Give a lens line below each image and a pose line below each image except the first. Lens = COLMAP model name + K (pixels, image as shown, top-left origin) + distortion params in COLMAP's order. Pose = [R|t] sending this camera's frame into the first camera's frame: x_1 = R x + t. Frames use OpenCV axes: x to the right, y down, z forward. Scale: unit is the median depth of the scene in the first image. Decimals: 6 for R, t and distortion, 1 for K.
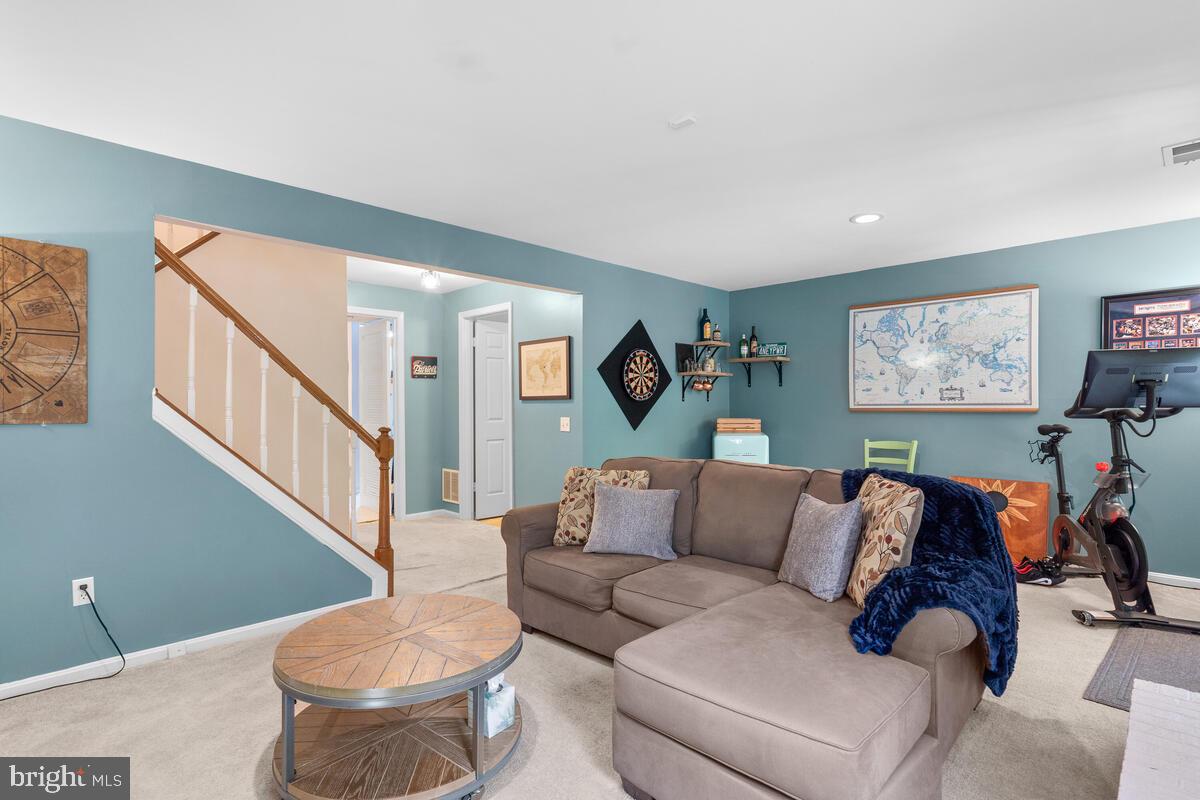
lens RADIAL K [[580.6, 0, 600.4], [0, 580.6, 422.6], [0, 0, 1]] dist [0.000504, 0.000073]
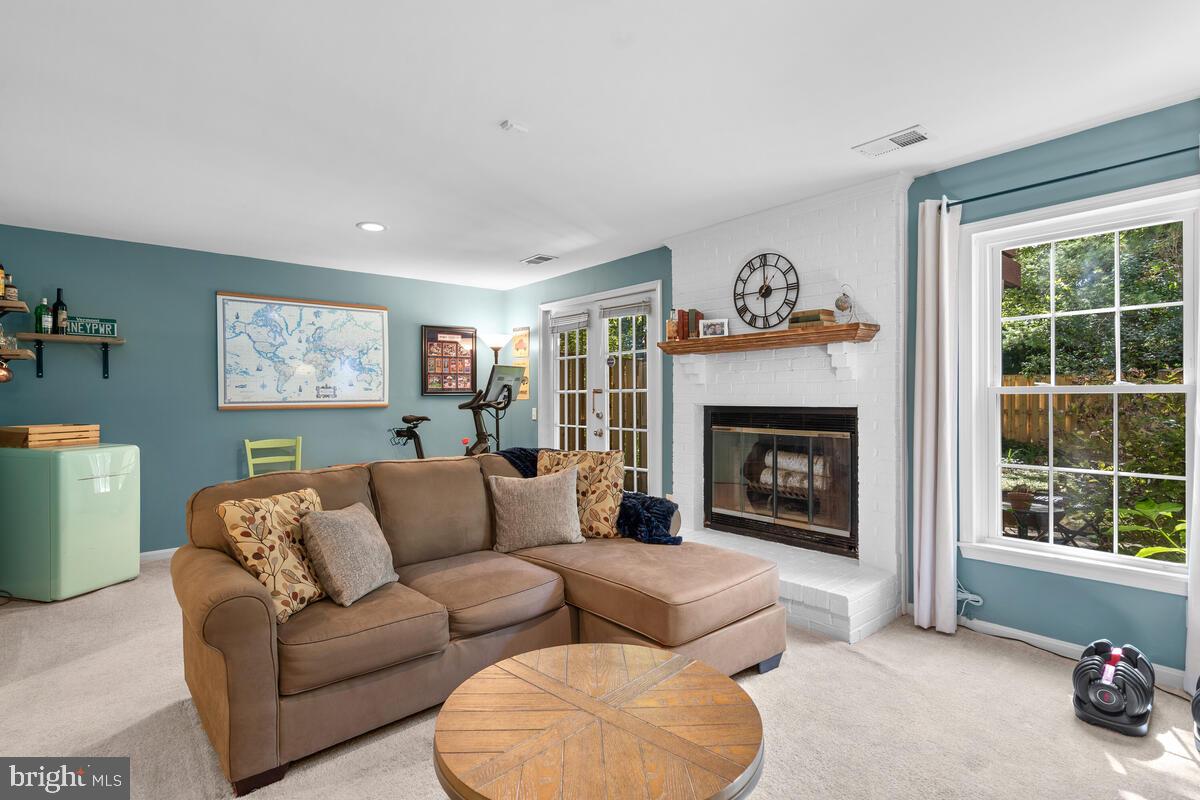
lens RADIAL K [[585.4, 0, 598.6], [0, 585.4, 403.1], [0, 0, 1]] dist [-0.000257, 0.000940]
pose [[0.074526, -0.006627, 0.997197, -0.468799], [0.041600, 0.999128, 0.003531, -0.010445], [-0.996351, 0.041221, 0.074737, 0.407897]]
